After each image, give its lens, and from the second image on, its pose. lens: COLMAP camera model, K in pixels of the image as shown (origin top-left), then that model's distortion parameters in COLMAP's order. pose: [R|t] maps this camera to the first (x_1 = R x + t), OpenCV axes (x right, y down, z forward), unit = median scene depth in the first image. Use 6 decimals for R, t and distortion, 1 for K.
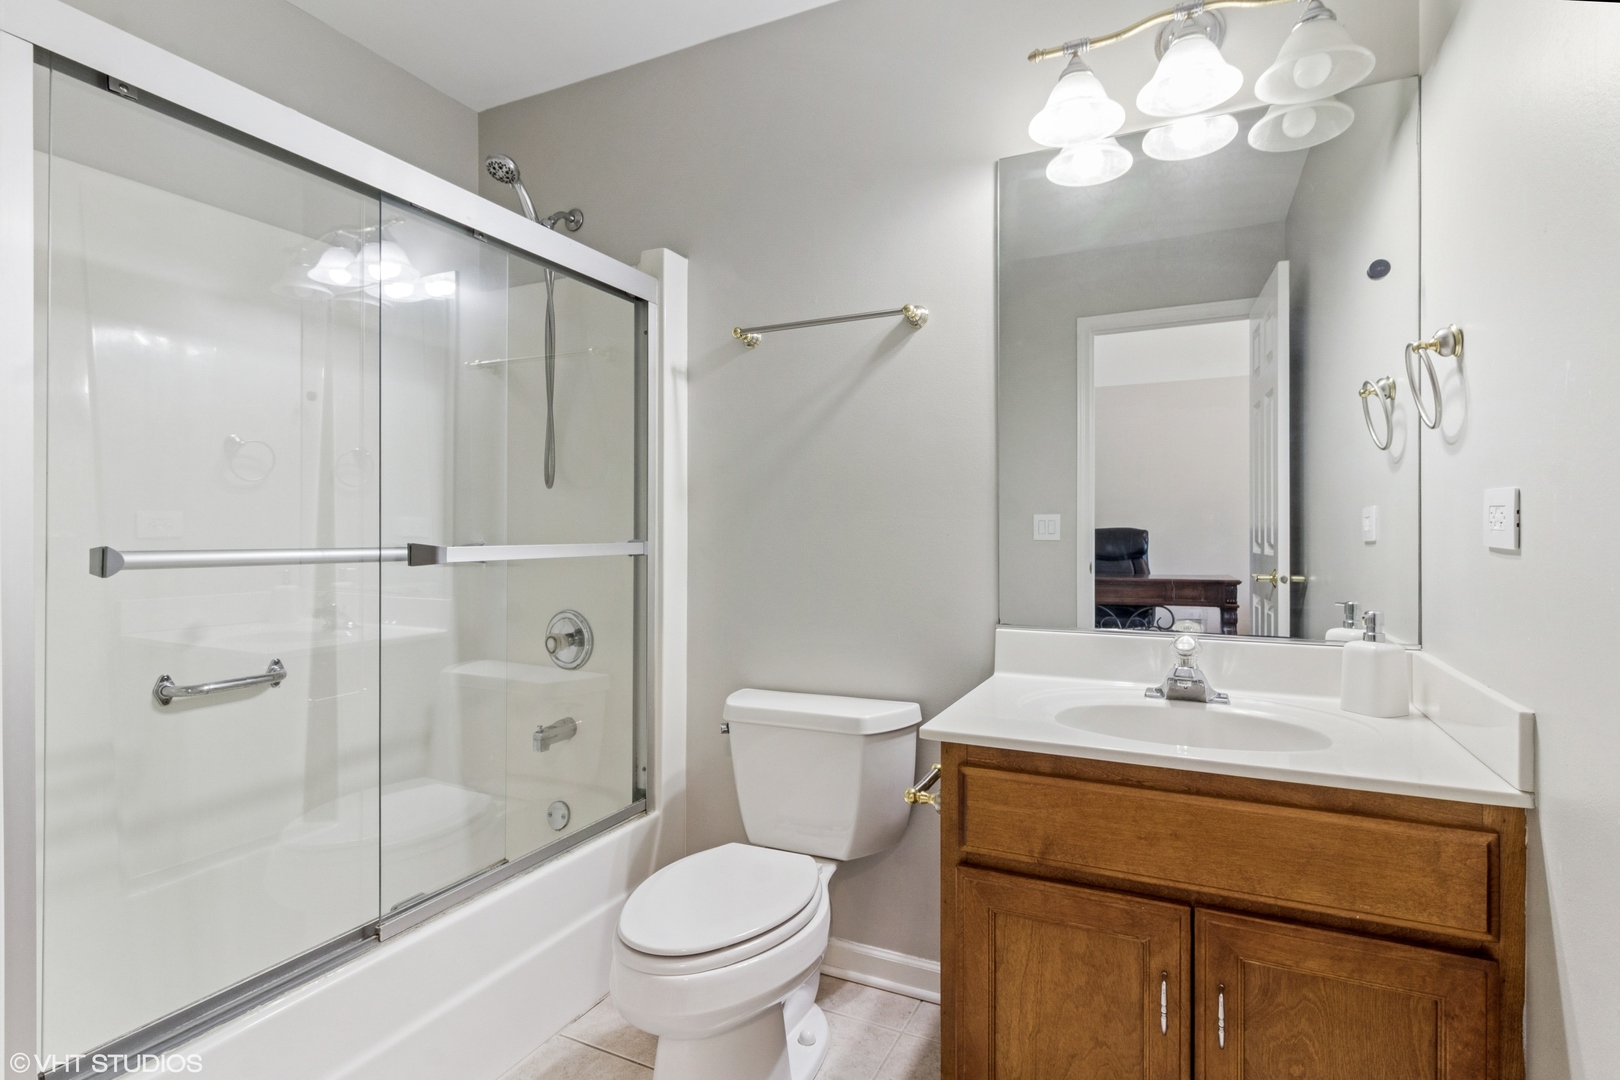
lens RADIAL K [[744.0, 0, 889.2], [0, 744.0, 533.8], [0, 0, 1]] dist [-0.000184, -0.000004]
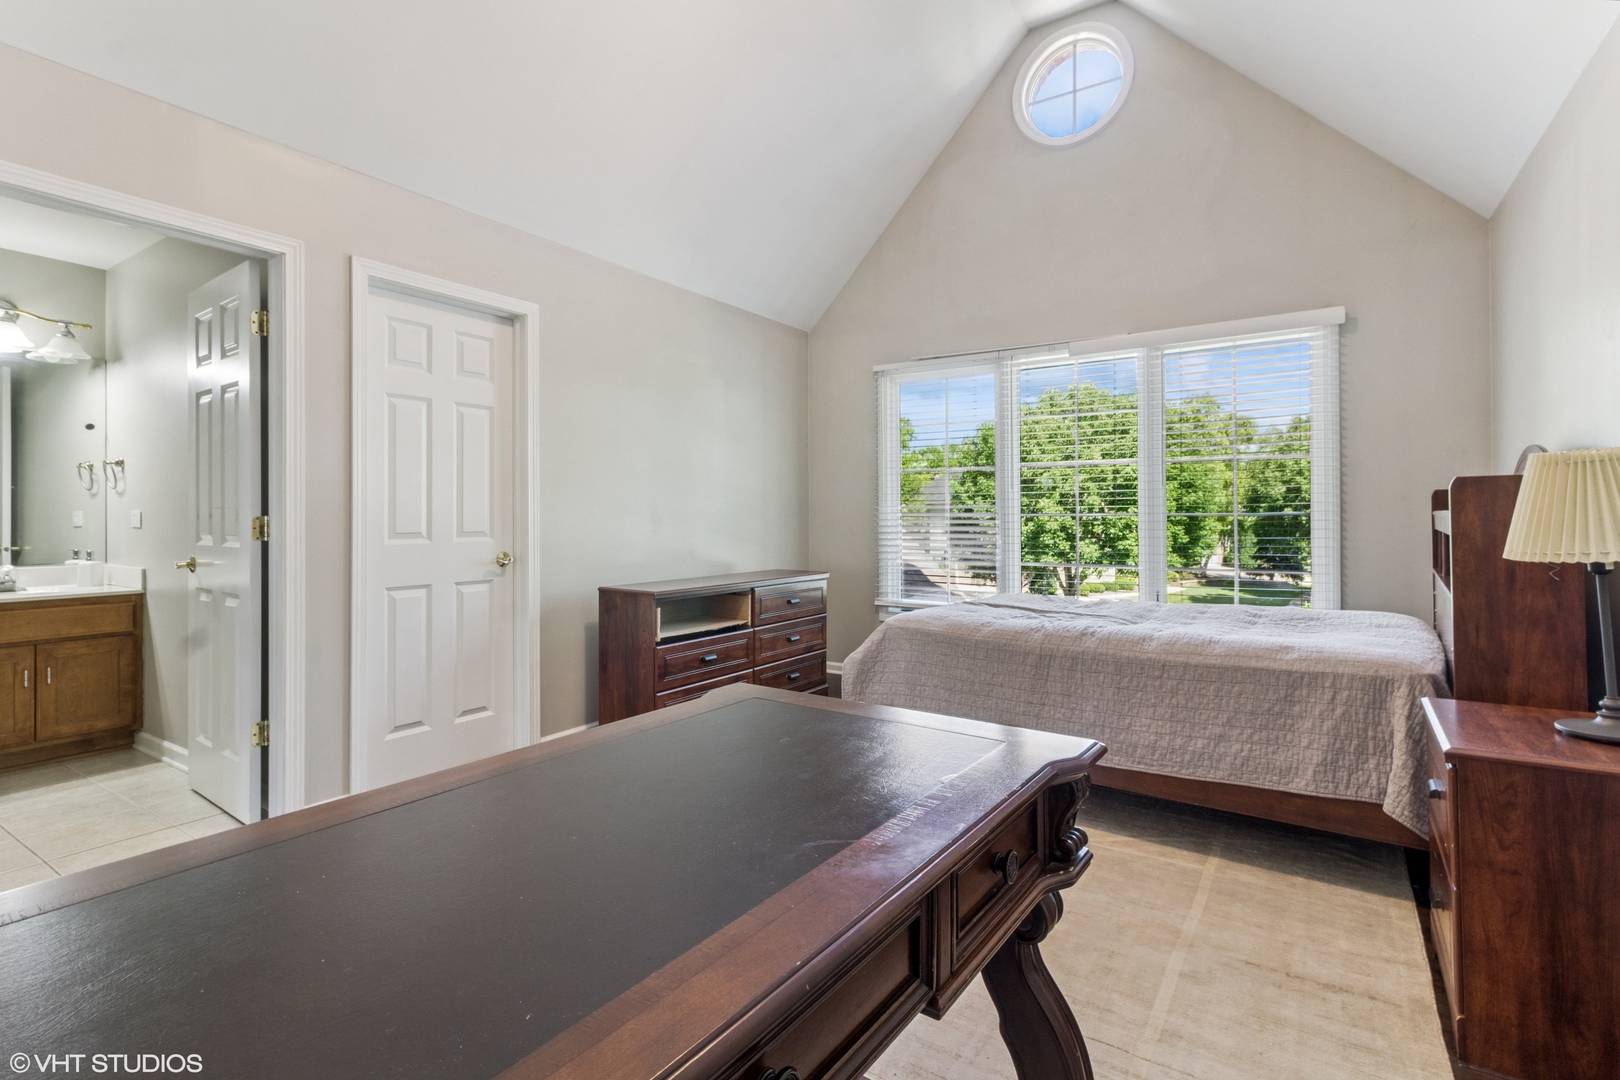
lens RADIAL K [[764.5, 0, 802.7], [0, 764.5, 503.8], [0, 0, 1]] dist [0.000272, 0.000065]
pose [[0.159378, 0.005594, 0.987202, -2.208252], [0.007725, 0.999946, -0.006913, -0.042090], [-0.987187, 0.008728, 0.159326, -2.643086]]
